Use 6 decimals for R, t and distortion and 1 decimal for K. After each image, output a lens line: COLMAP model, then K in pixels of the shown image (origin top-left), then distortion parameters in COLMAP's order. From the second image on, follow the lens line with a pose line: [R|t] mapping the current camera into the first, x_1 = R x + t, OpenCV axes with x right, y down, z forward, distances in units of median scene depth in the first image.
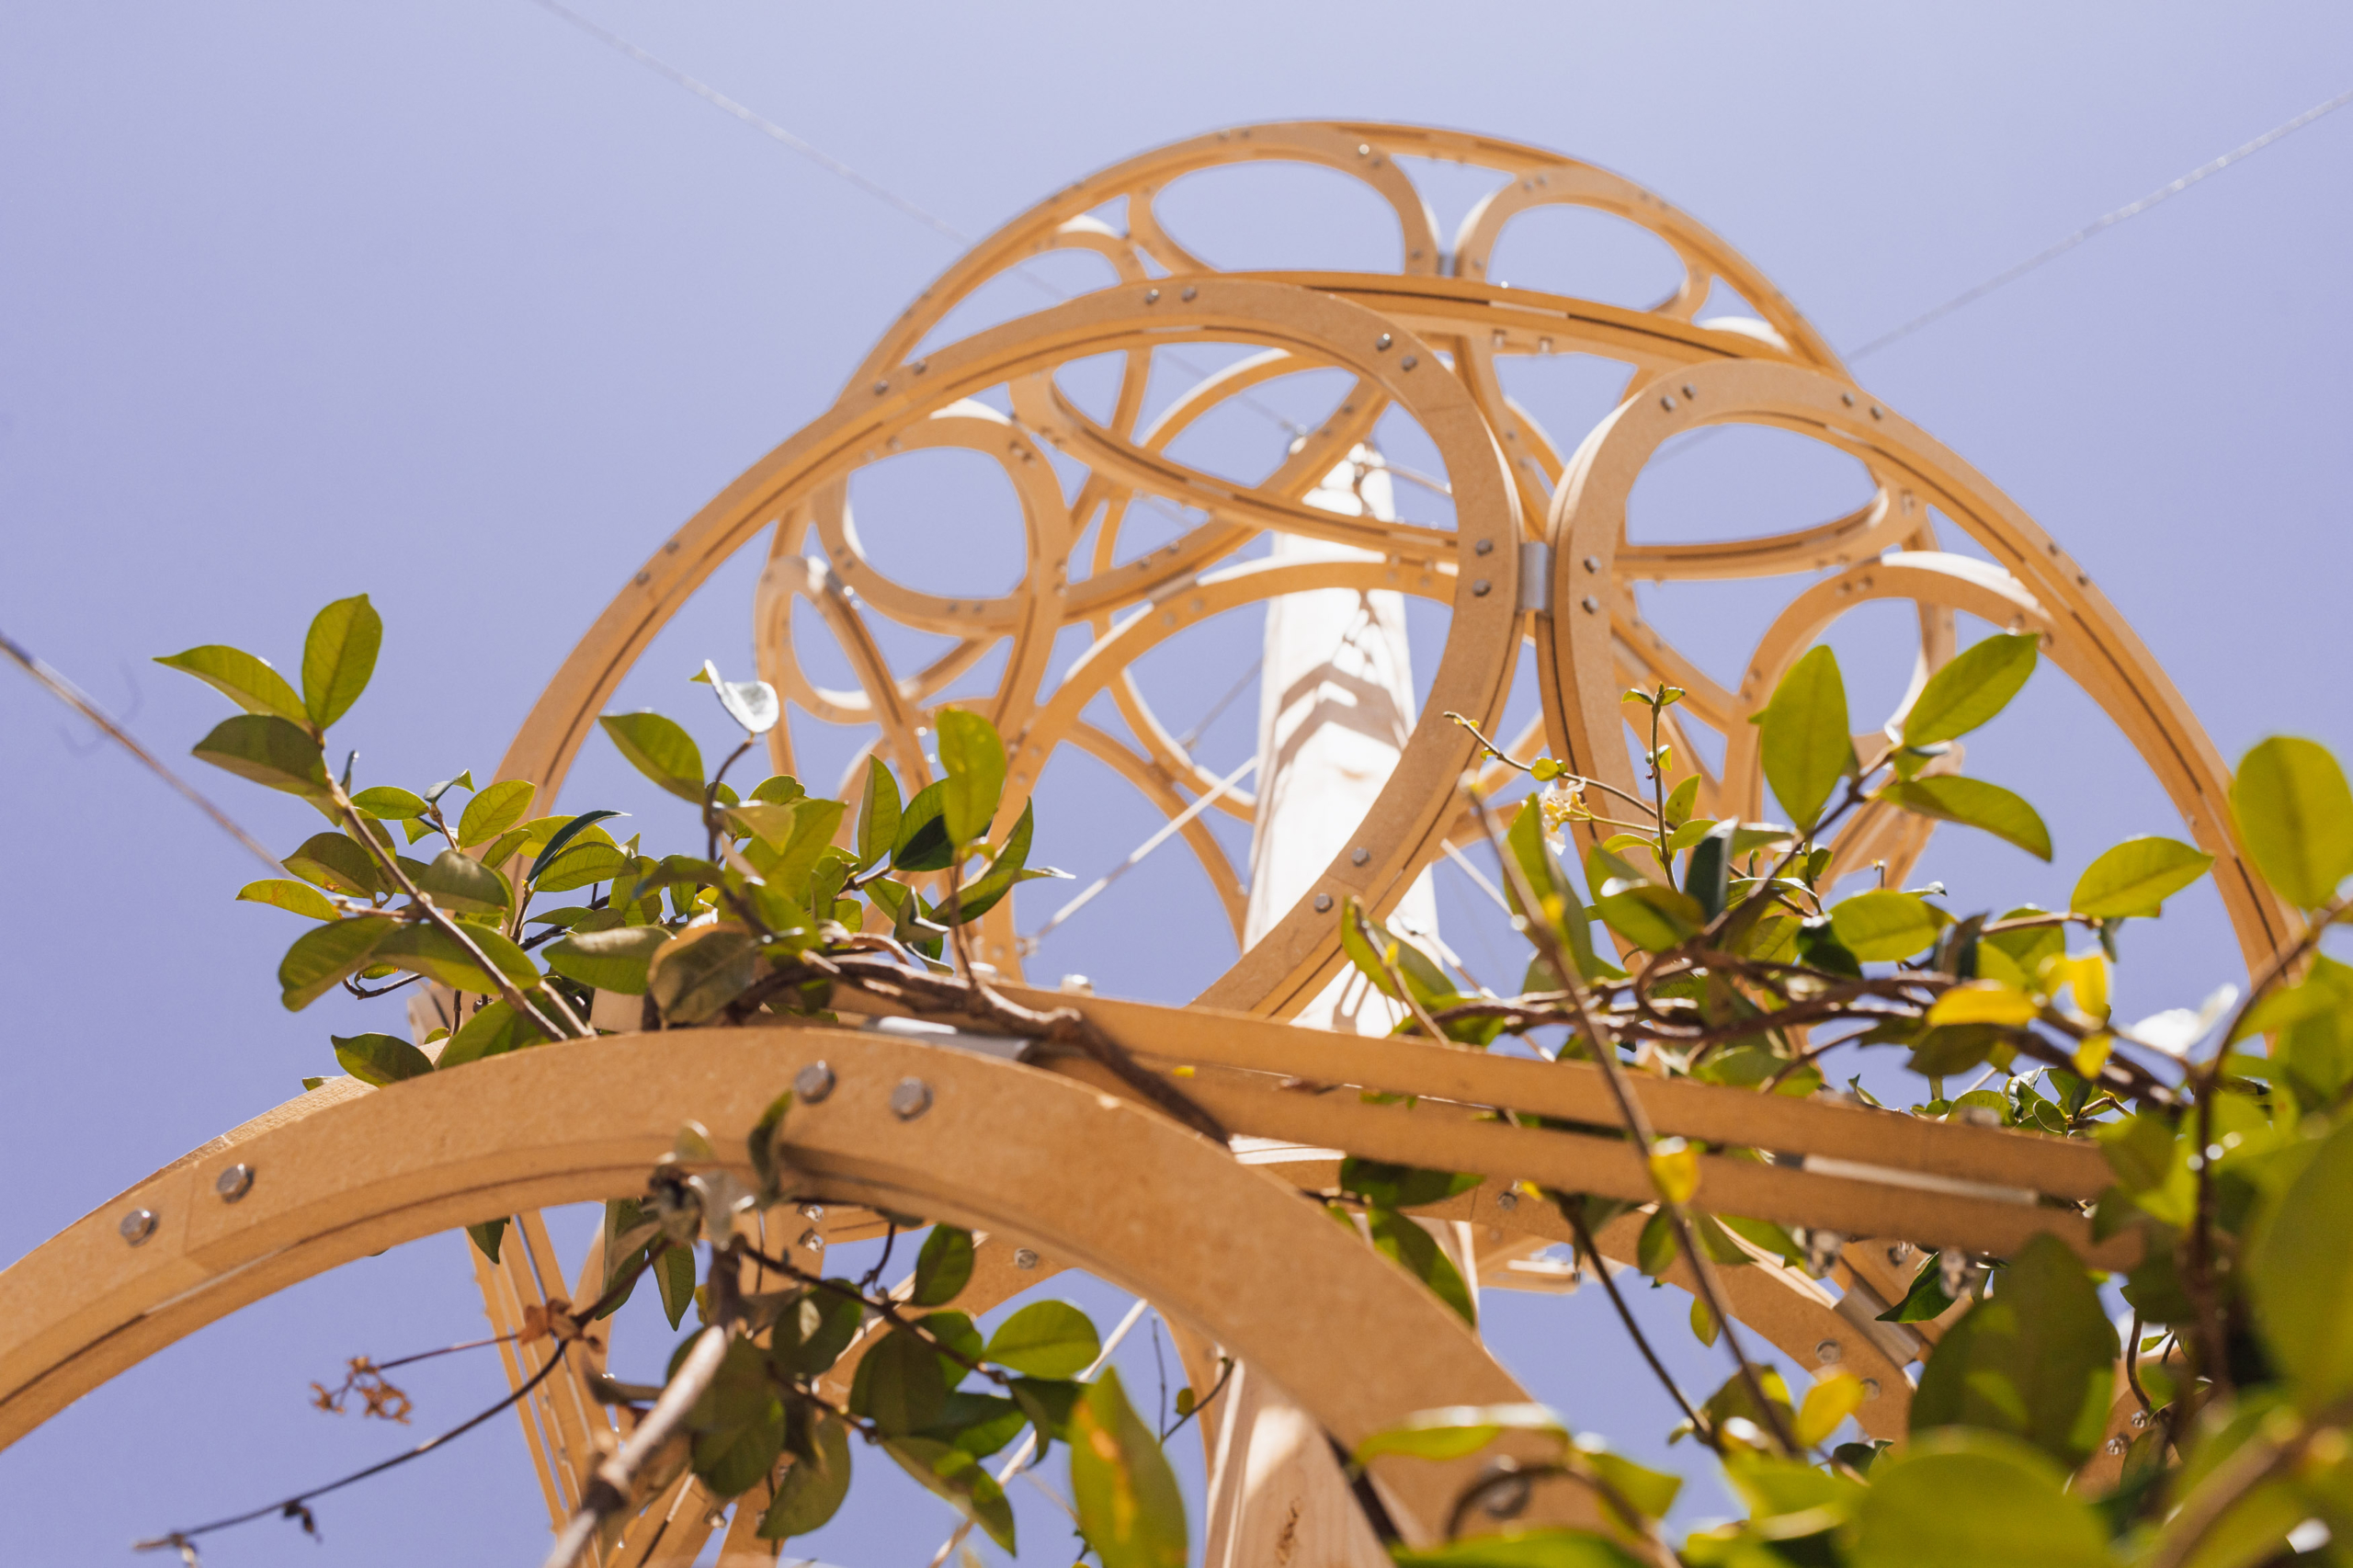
lens RADIAL K [[2621.4, 0, 1176.5], [0, 2621.4, 784.0], [0, 0, 1]] dist [-0.001866, -0.010361]
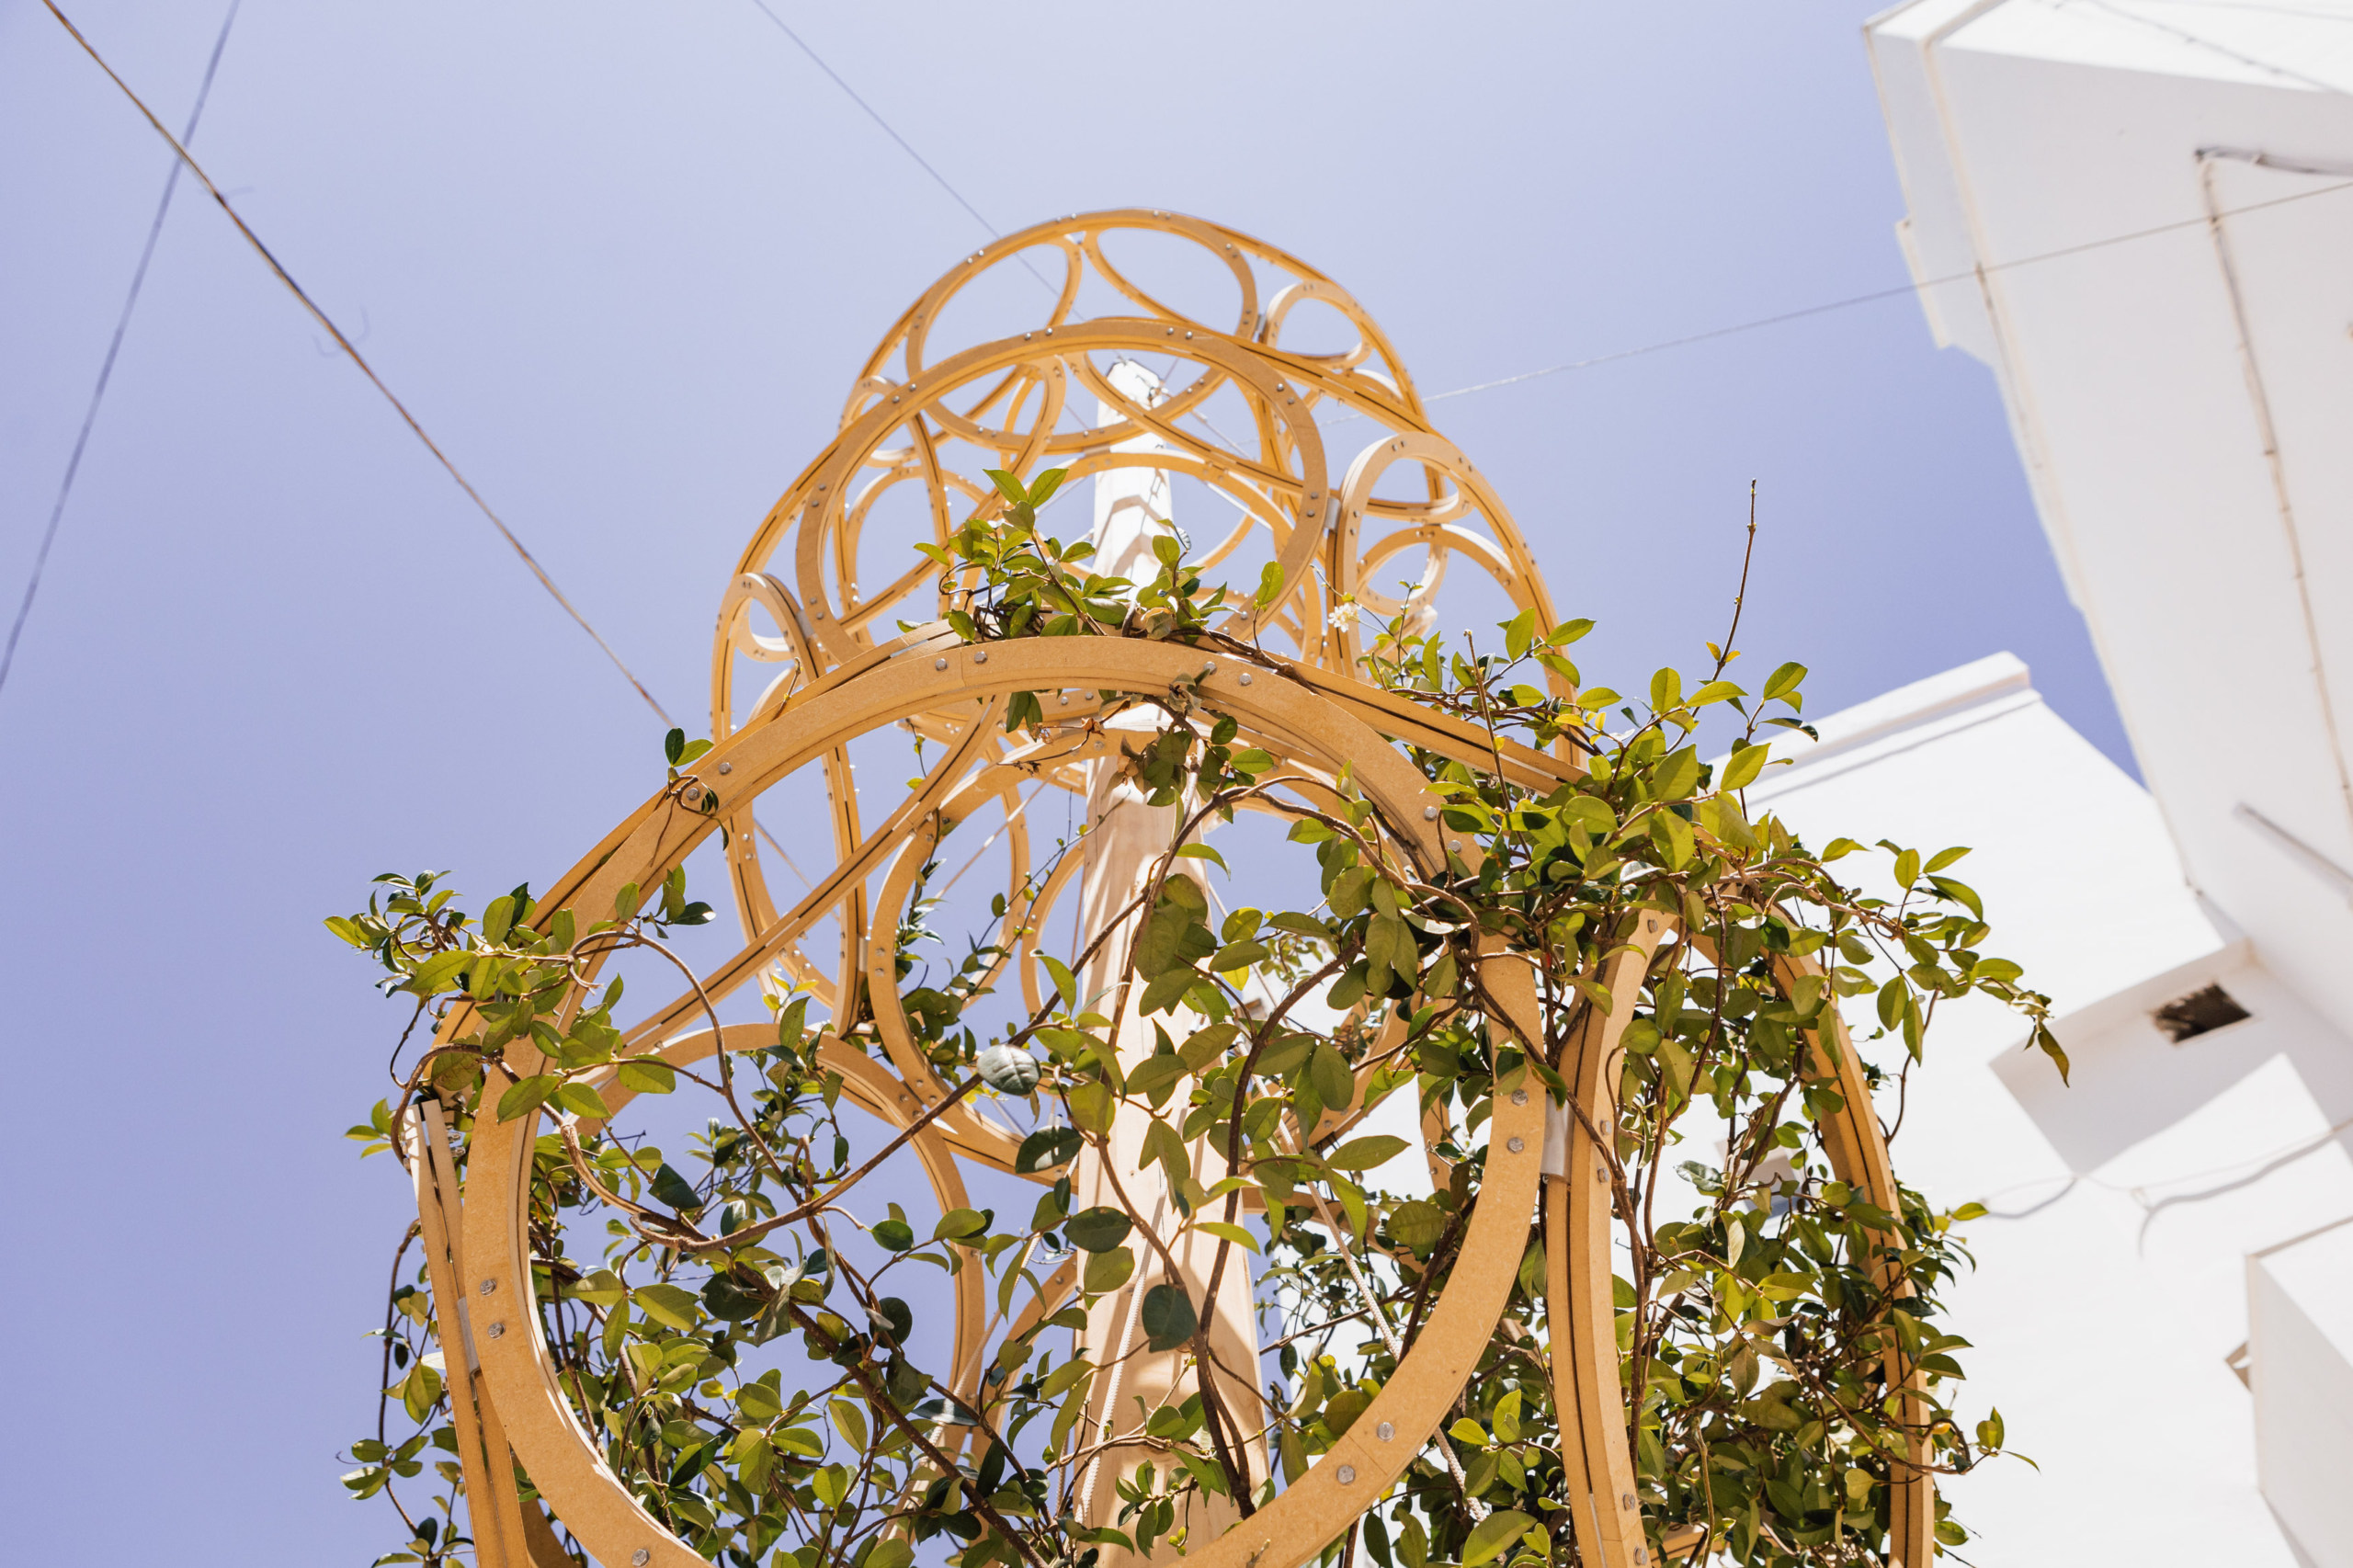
lens RADIAL K [[1638.7, 0, 1176.5], [0, 1638.7, 784.0], [0, 0, 1]] dist [-0.028608, -0.000204]
pose [[0.957920, 0.203865, 0.202058, -0.191159], [-0.230510, 0.965850, 0.118320, 0.008357], [-0.171037, -0.159917, 0.972200, -0.328857]]
